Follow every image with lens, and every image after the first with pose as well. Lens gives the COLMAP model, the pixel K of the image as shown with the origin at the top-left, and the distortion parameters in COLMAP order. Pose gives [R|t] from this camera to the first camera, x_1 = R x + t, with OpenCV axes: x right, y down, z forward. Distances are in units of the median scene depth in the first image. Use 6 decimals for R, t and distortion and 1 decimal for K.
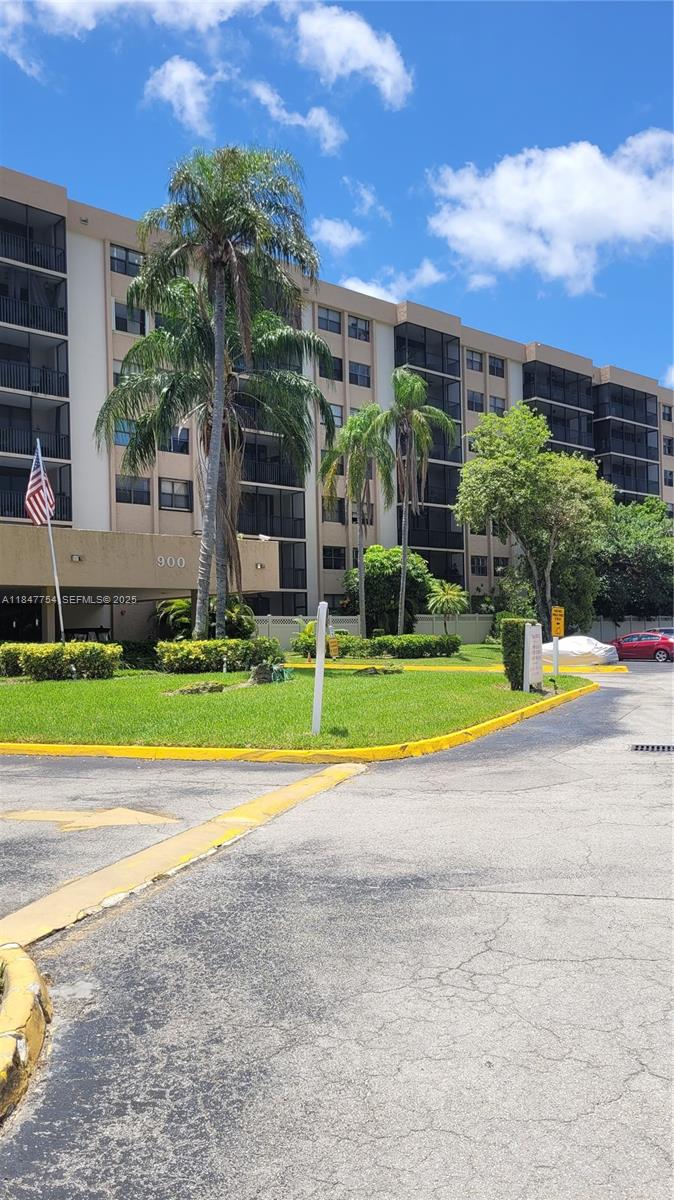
lens RADIAL K [[911.2, 0, 337.0], [0, 911.2, 600.0], [0, 0, 1]] dist [0.061463, -0.066360]
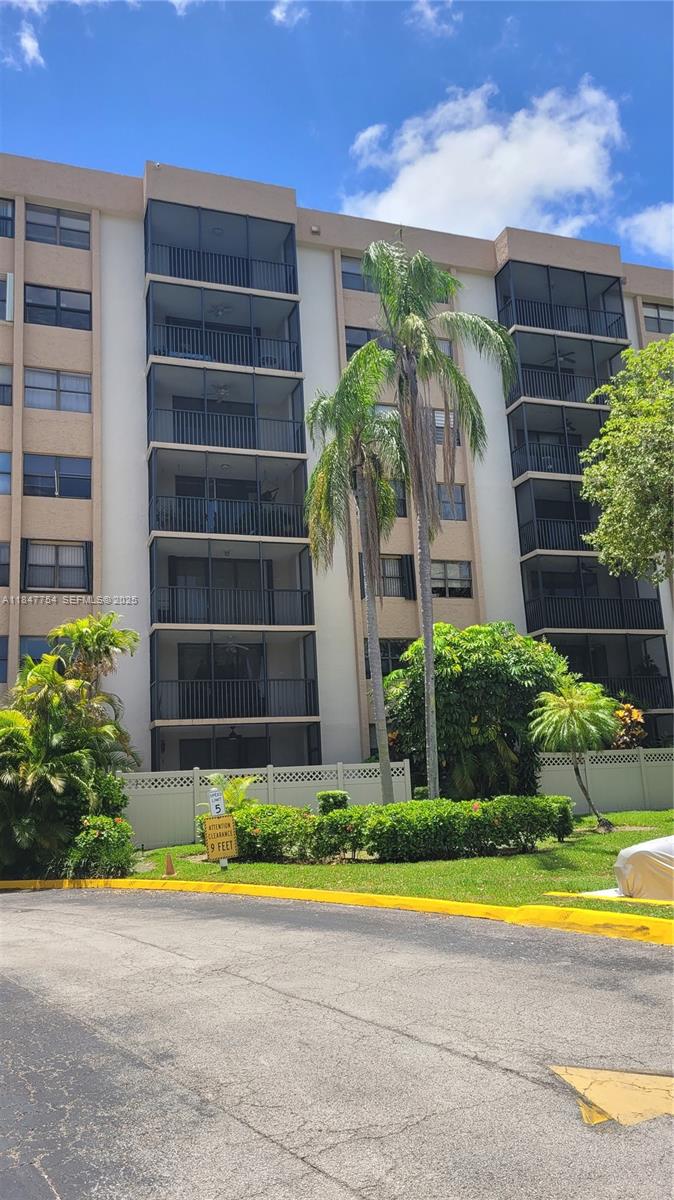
lens RADIAL K [[911.2, 0, 337.0], [0, 911.2, 600.0], [0, 0, 1]] dist [0.061463, -0.066360]
pose [[0.929924, -0.113044, -0.349945, 0.174207], [0.052212, 0.982527, -0.178645, 0.017555], [0.364025, 0.147855, 0.919578, 0.489900]]
